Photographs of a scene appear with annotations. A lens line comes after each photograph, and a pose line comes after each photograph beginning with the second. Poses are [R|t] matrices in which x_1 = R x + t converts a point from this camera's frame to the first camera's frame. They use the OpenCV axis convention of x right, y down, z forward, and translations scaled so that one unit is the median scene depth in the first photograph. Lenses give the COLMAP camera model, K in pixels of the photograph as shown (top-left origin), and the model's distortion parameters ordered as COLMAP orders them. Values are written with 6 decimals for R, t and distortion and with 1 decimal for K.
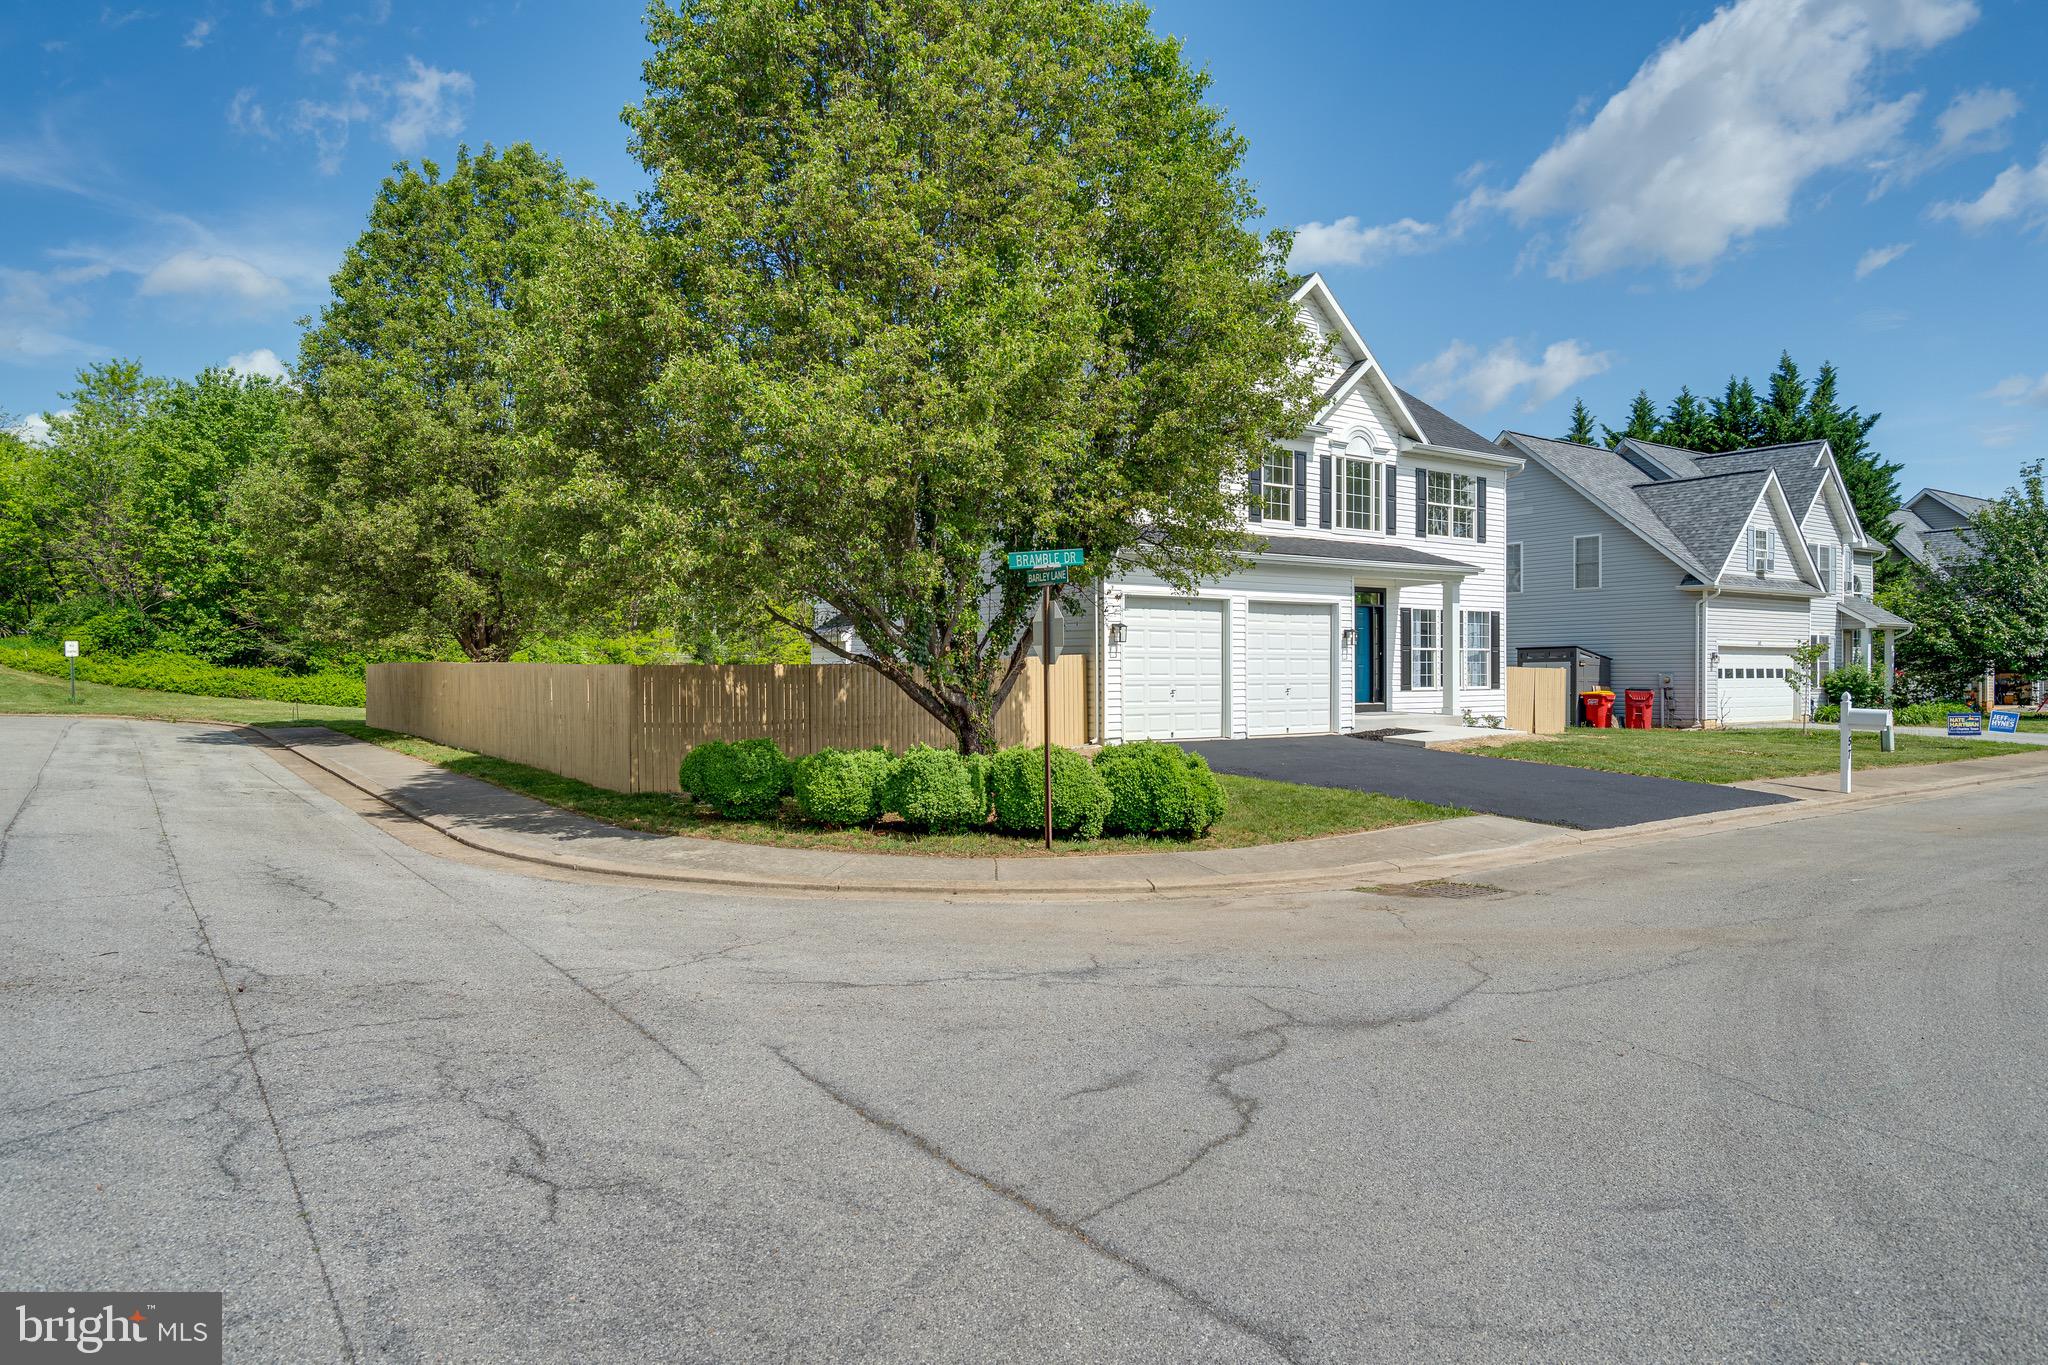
lens RADIAL K [[1219.1, 0, 969.6], [0, 1219.1, 677.2], [0, 0, 1]] dist [0.005976, -0.004468]
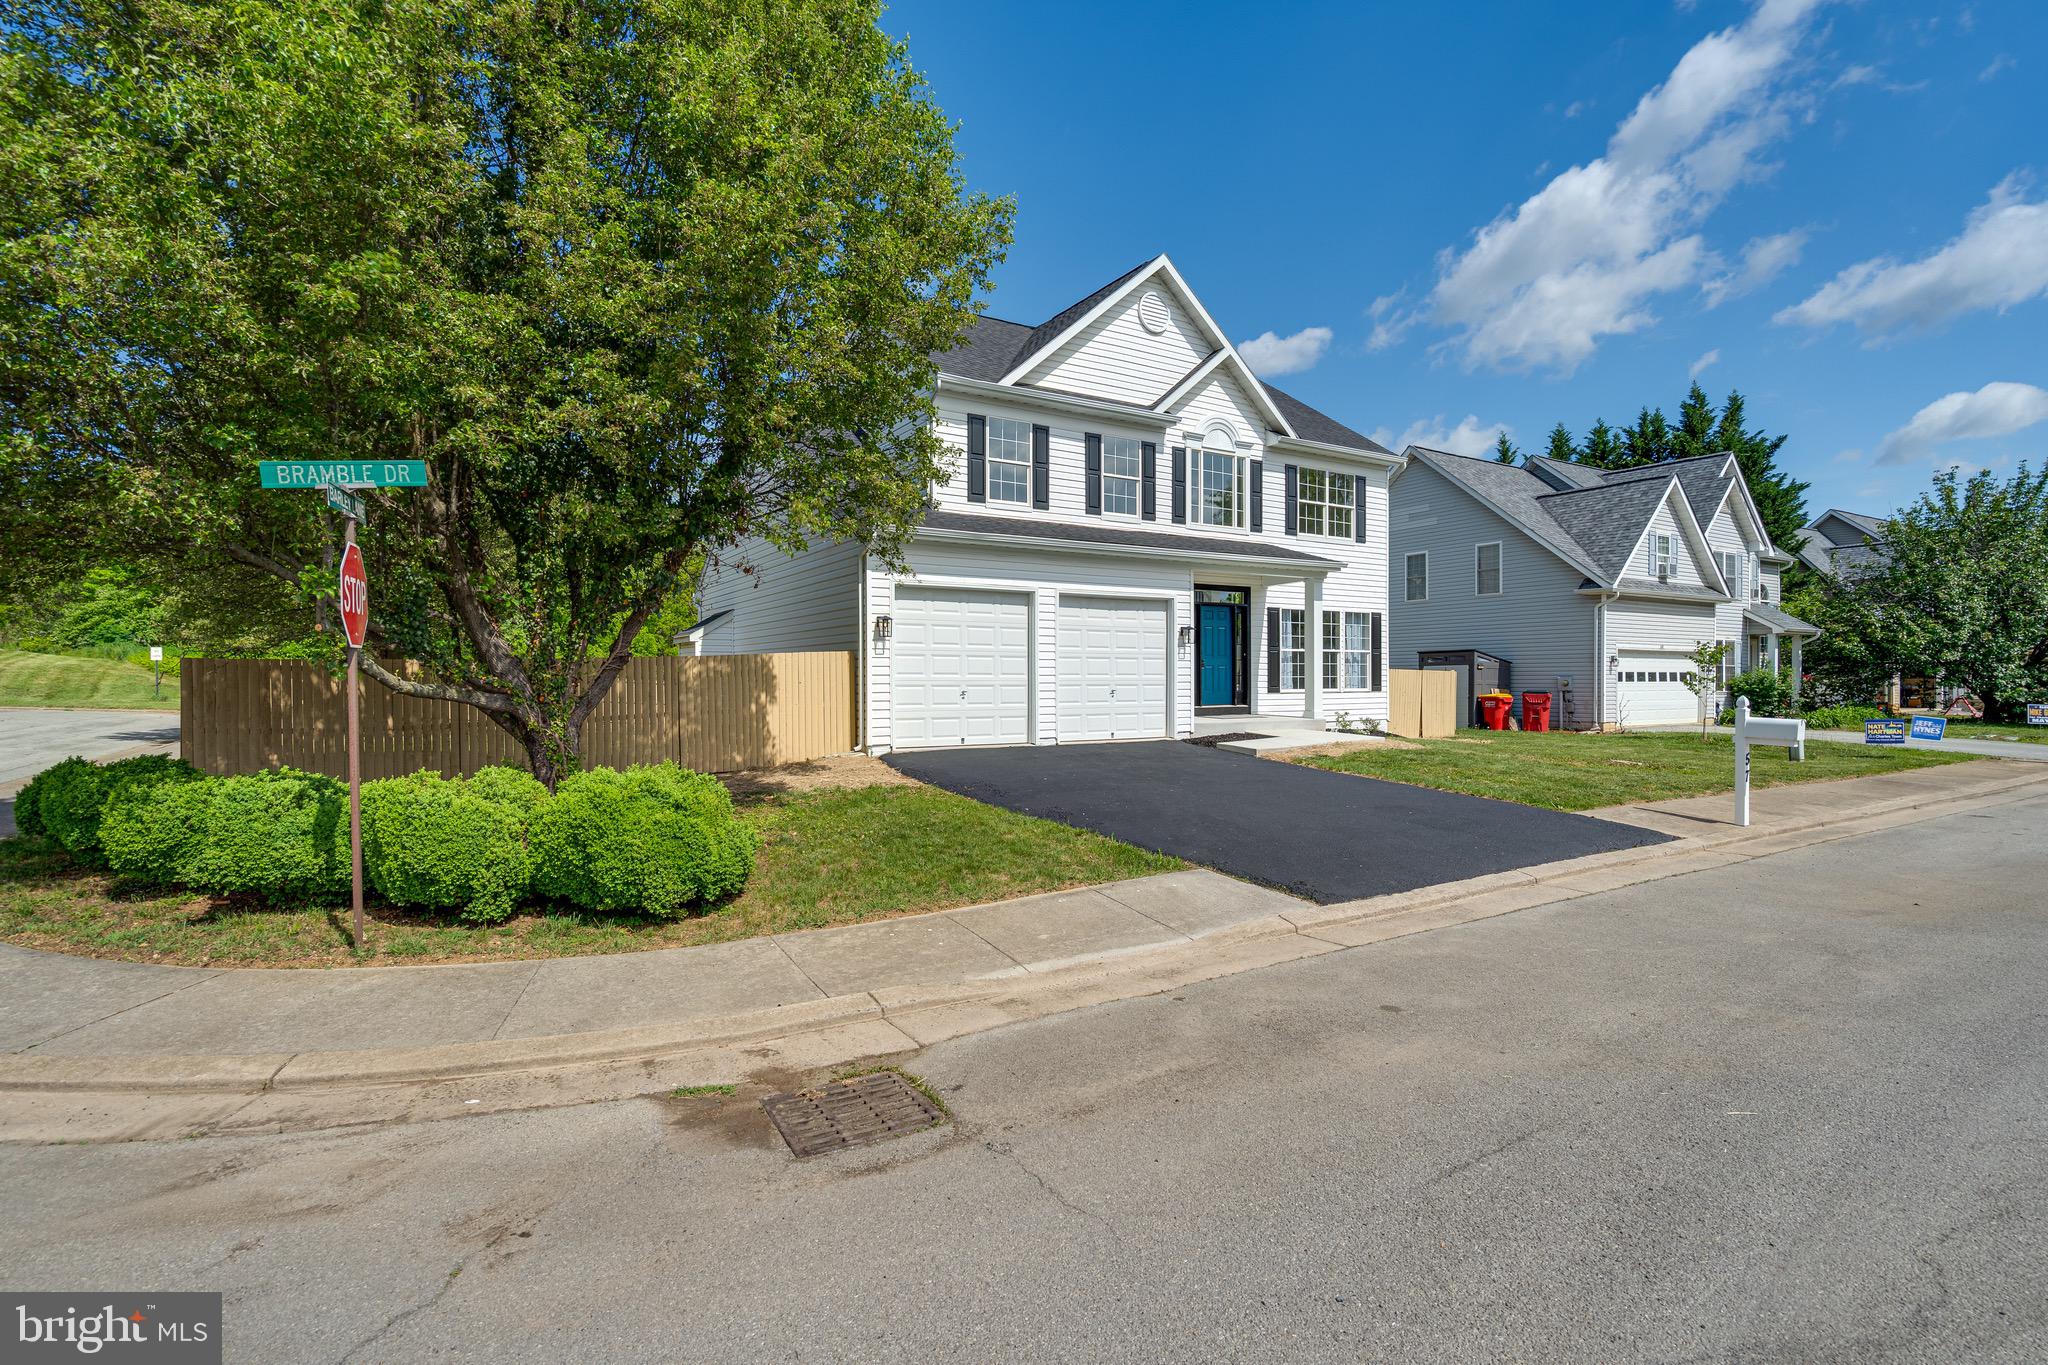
lens RADIAL K [[928.5, 0, 988.7], [0, 928.5, 678.4], [0, 0, 1]] dist [-0.003529, 0.001623]
pose [[0.997535, 0.001915, -0.070148, 0.174029], [-0.002168, 0.999991, -0.003541, 0.002575], [0.070140, 0.003685, 0.997530, 0.234424]]
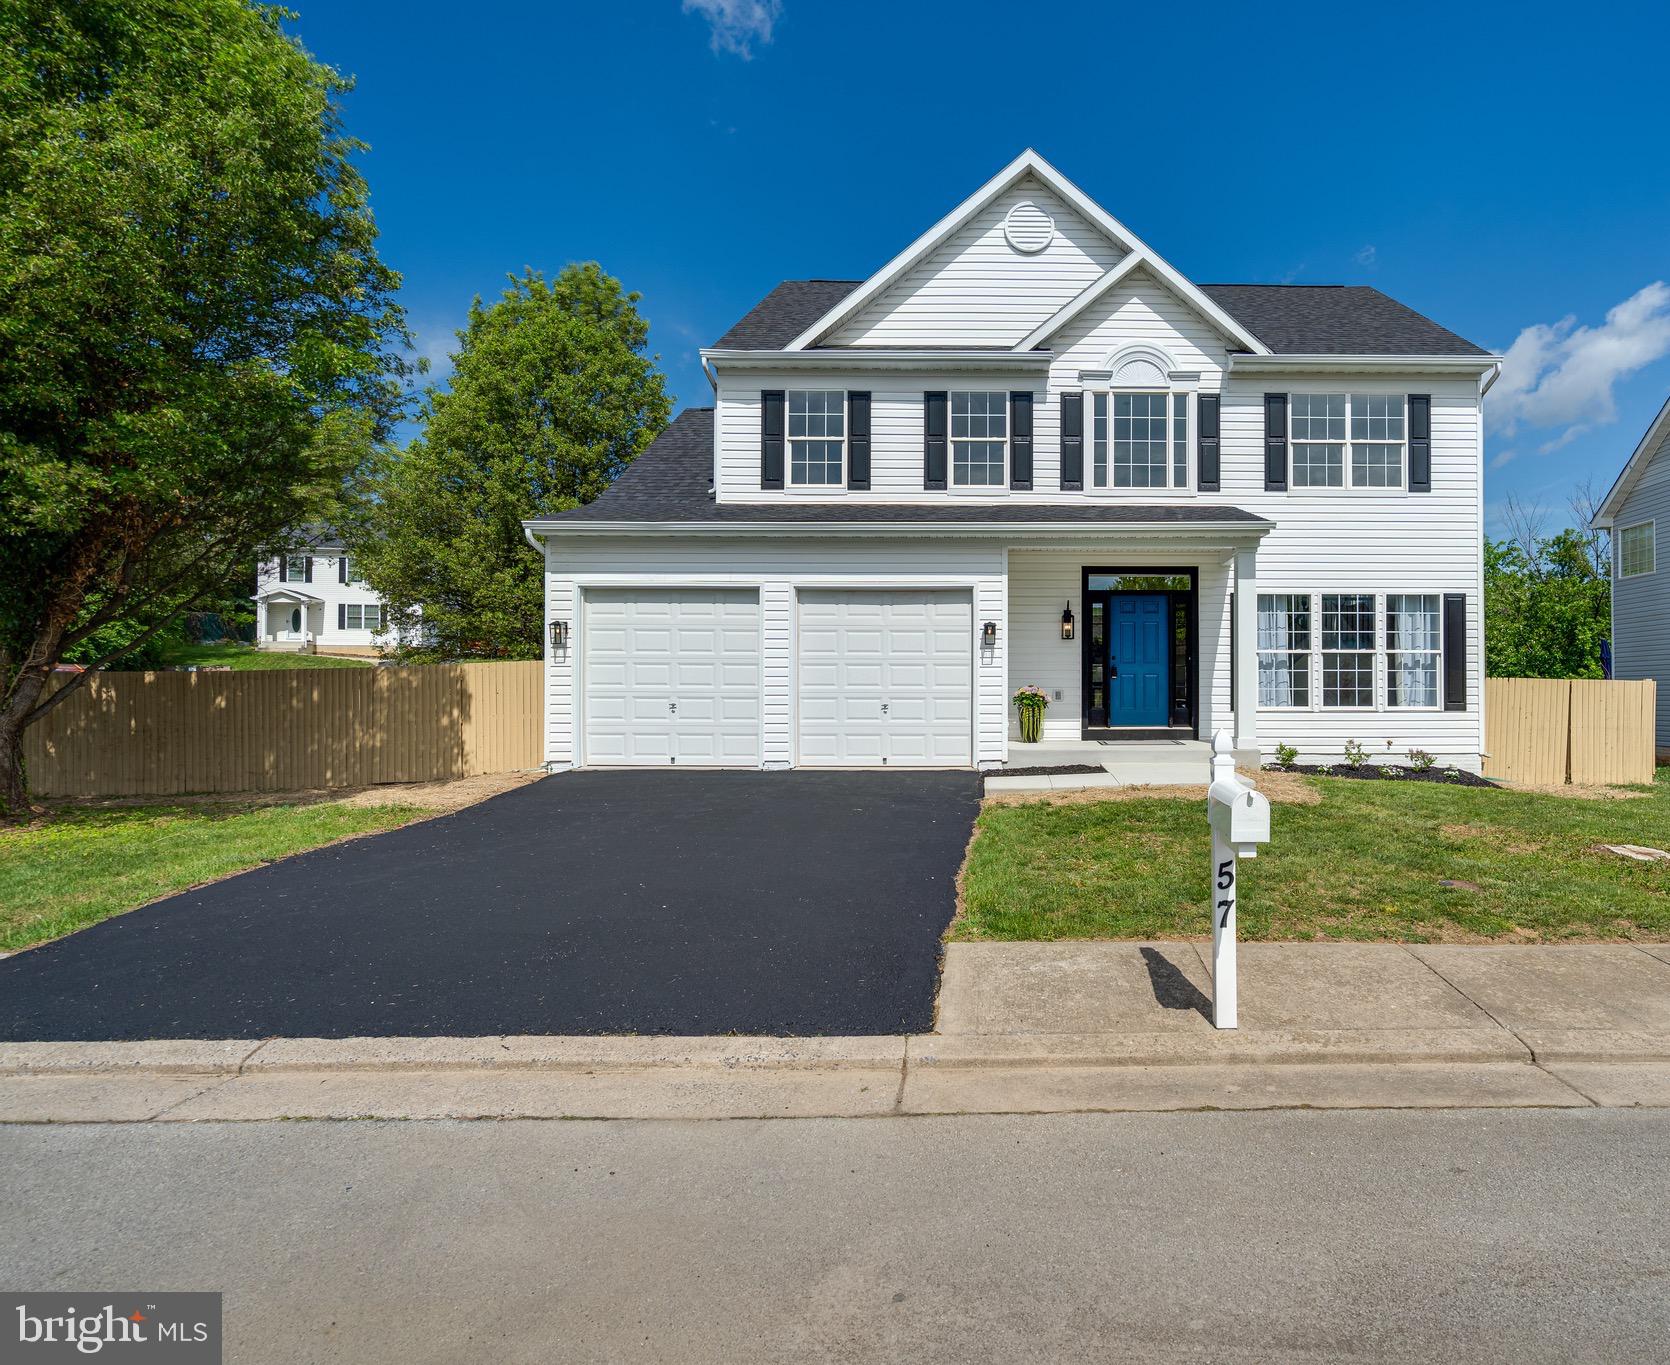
lens RADIAL K [[902.1, 0, 982.0], [0, 902.1, 674.3], [0, 0, 1]] dist [-0.010652, 0.002993]
pose [[0.837247, -0.001928, -0.546821, 0.489921], [-0.007776, 0.999851, -0.015431, -0.000714], [0.546769, 0.017172, 0.837107, 0.459883]]
